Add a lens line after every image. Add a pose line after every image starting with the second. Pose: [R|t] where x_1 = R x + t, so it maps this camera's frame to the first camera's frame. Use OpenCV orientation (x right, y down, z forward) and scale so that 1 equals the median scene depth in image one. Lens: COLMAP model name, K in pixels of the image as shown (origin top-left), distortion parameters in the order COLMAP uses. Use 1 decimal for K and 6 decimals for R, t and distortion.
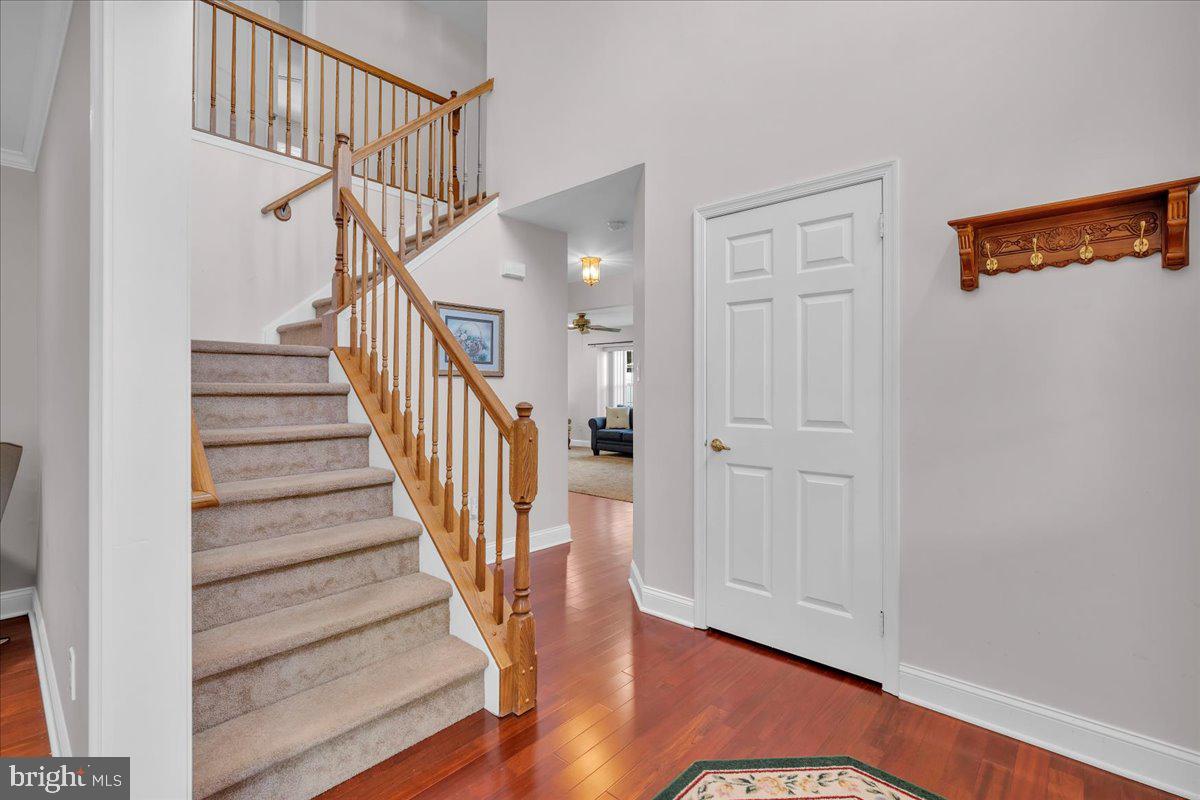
lens RADIAL K [[546.1, 0, 602.1], [0, 546.1, 393.5], [0, 0, 1]] dist [-0.000672, 0.000469]
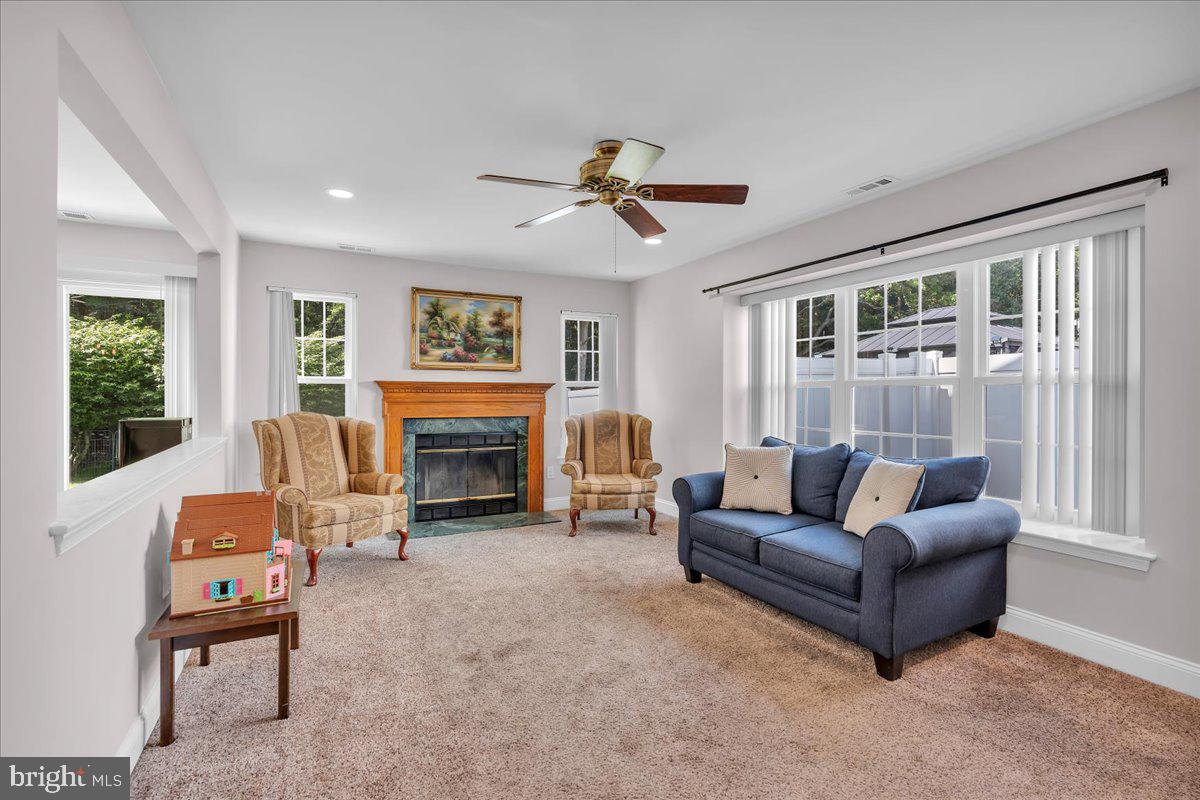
lens RADIAL K [[546.1, 0, 602.1], [0, 546.1, 393.5], [0, 0, 1]] dist [-0.000672, 0.000469]
pose [[0.935225, 0.000176, -0.354055, 0.058230], [-0.002191, 0.999984, -0.005289, -0.006703], [0.354048, 0.005722, 0.935210, 0.621284]]
